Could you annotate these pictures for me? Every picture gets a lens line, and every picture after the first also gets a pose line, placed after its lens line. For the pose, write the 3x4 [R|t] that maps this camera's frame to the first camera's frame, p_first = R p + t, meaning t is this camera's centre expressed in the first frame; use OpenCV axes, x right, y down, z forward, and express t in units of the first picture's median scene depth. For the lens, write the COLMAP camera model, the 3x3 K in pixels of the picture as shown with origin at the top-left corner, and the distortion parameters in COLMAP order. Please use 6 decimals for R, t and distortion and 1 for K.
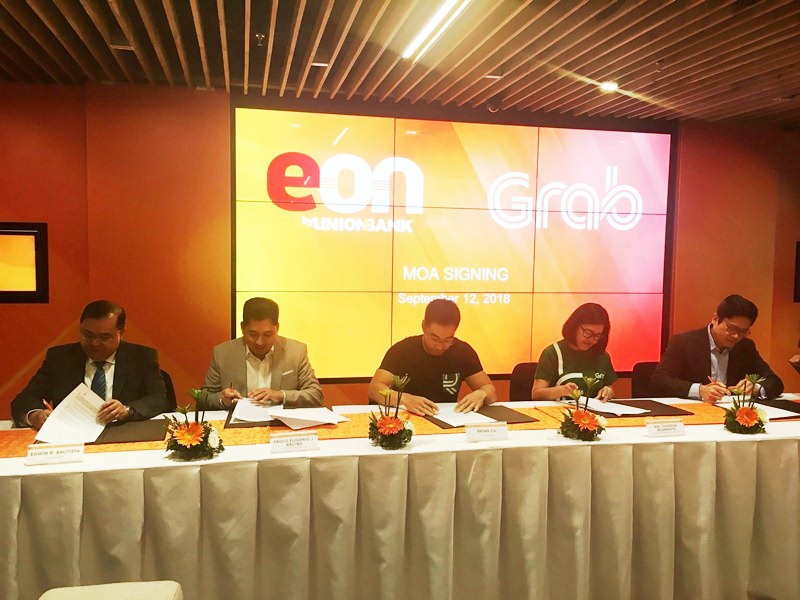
lens RADIAL K [[677.6, 0, 400.0], [0, 677.6, 300.0], [0, 0, 1]] dist [0.102082, -0.104133]
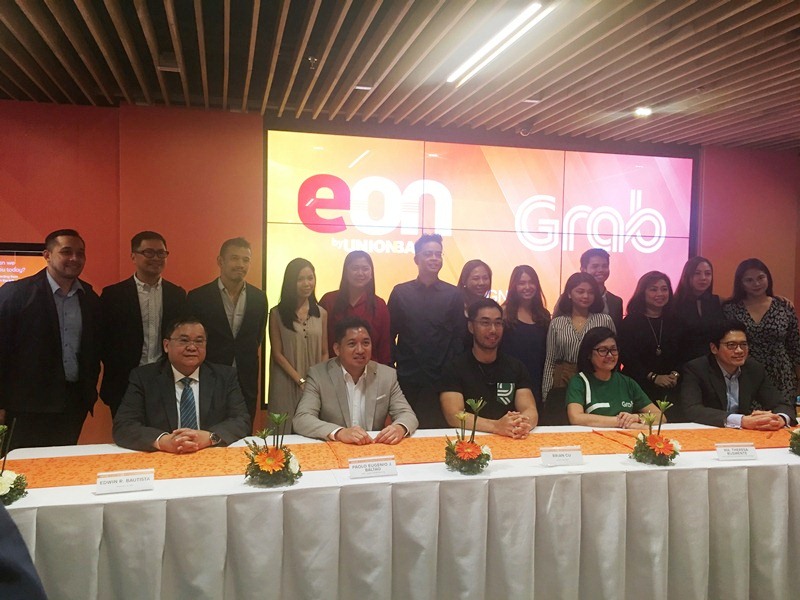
lens RADIAL K [[677.6, 0, 400.0], [0, 677.6, 300.0], [0, 0, 1]] dist [0.102082, -0.104133]
pose [[0.999633, 0.001119, 0.027082, -0.130410], [-0.000250, 0.999486, -0.032058, -0.000888], [-0.027104, 0.032040, 0.999119, 0.009532]]
